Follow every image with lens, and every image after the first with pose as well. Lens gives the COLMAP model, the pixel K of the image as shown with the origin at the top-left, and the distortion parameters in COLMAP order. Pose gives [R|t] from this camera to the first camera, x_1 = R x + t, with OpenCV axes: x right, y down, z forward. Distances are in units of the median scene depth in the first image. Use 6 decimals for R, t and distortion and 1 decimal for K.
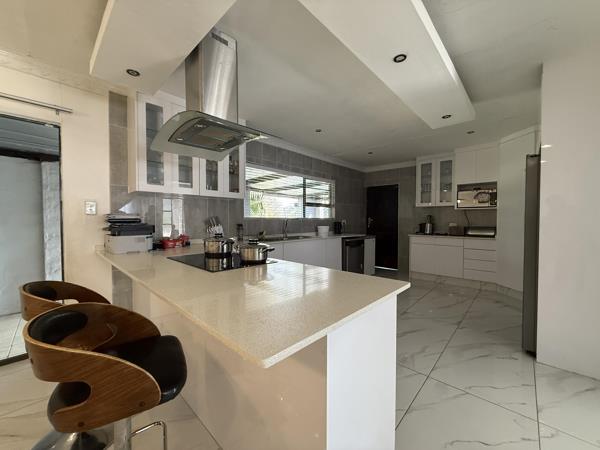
lens RADIAL K [[239.5, 0, 299.2], [0, 239.5, 224.3], [0, 0, 1]] dist [-0.000502, -0.000147]
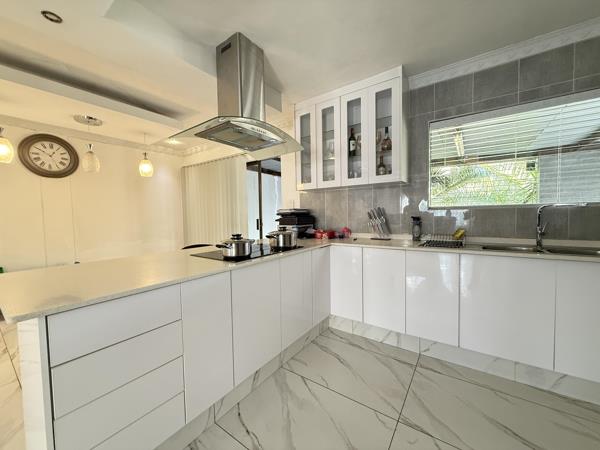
lens RADIAL K [[239.5, 0, 299.1], [0, 239.5, 224.7], [0, 0, 1]] dist [-0.000502, -0.000147]
pose [[0.141691, 0.055770, -0.988339, 0.500763], [0.010378, 0.998273, 0.057819, -0.027473], [0.989857, -0.018449, 0.140867, 0.706010]]
